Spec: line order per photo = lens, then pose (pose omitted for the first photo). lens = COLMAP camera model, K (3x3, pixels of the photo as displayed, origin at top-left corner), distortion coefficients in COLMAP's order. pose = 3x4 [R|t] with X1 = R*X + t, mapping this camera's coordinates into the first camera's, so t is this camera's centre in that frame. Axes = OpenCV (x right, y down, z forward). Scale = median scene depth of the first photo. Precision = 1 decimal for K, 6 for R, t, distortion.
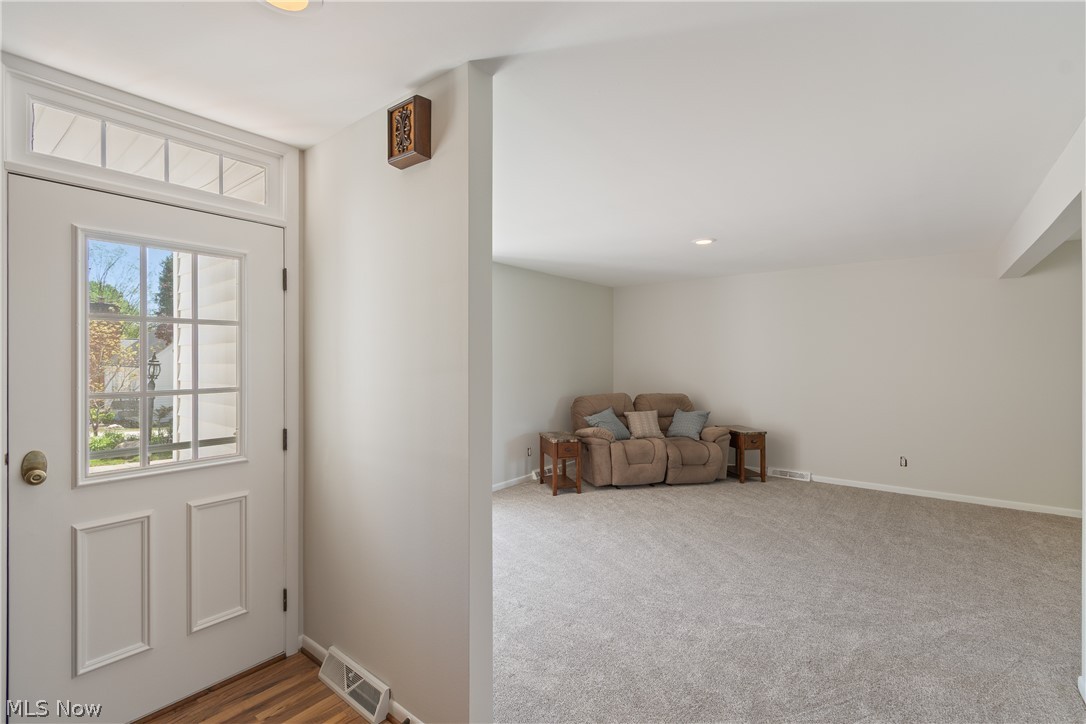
lens RADIAL K [[487.1, 0, 543.0], [0, 487.1, 362.0], [0, 0, 1]] dist [0.000927, -0.000116]
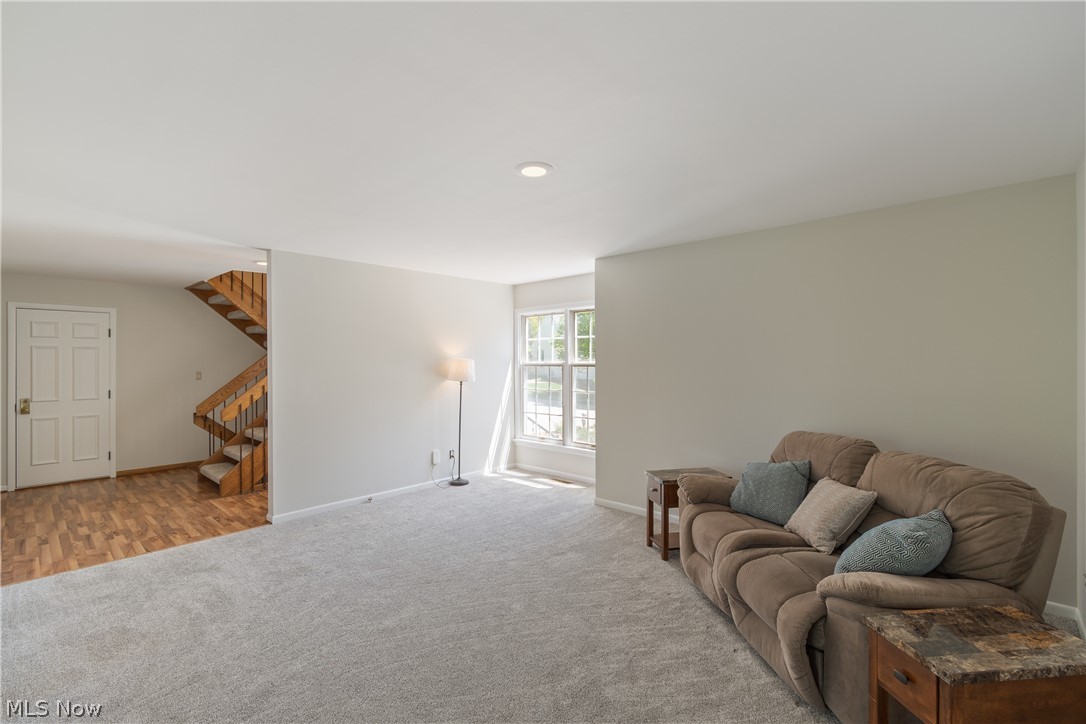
lens RADIAL K [[487.1, 0, 543.0], [0, 487.1, 362.0], [0, 0, 1]] dist [0.000927, -0.000116]
pose [[-0.076636, 0.009268, -0.997016, 0.751366], [0.001372, 0.999957, 0.009190, -0.017094], [0.997058, -0.000664, -0.076645, 0.853327]]
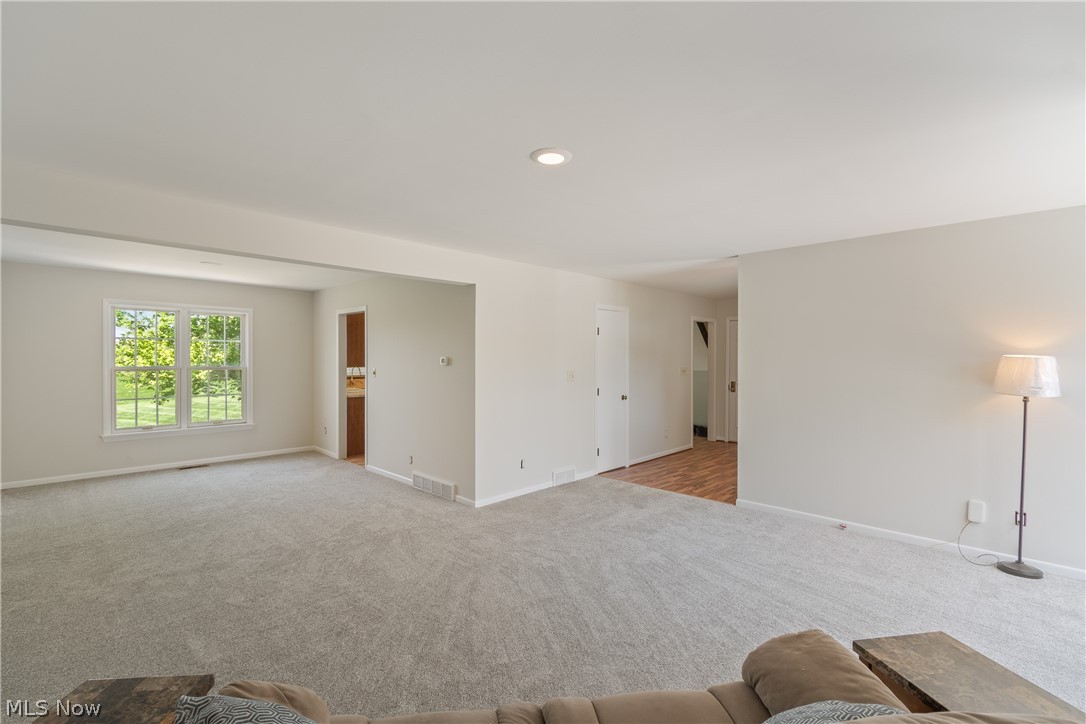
lens RADIAL K [[487.1, 0, 543.0], [0, 487.1, 362.0], [0, 0, 1]] dist [0.000927, -0.000116]
pose [[-0.994682, 0.002521, 0.102960, 0.208363], [0.004109, 0.999876, 0.015209, -0.017376], [-0.102909, 0.015552, -0.994569, 1.281287]]
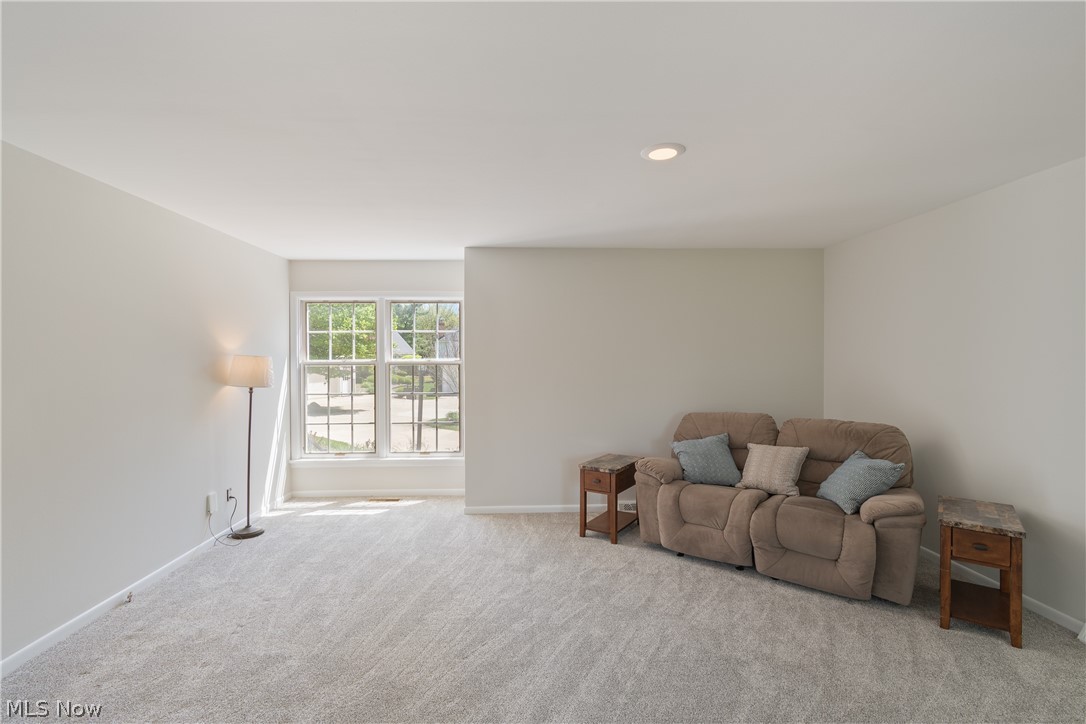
lens RADIAL K [[475.9, 0, 530.2], [0, 475.9, 364.5], [0, 0, 1]] dist [0.002199, -0.000187]
pose [[0.649470, 0.009274, -0.760330, 0.521427], [-0.003472, 0.999951, 0.009231, -0.007474], [0.760379, -0.003356, 0.649471, 0.421984]]
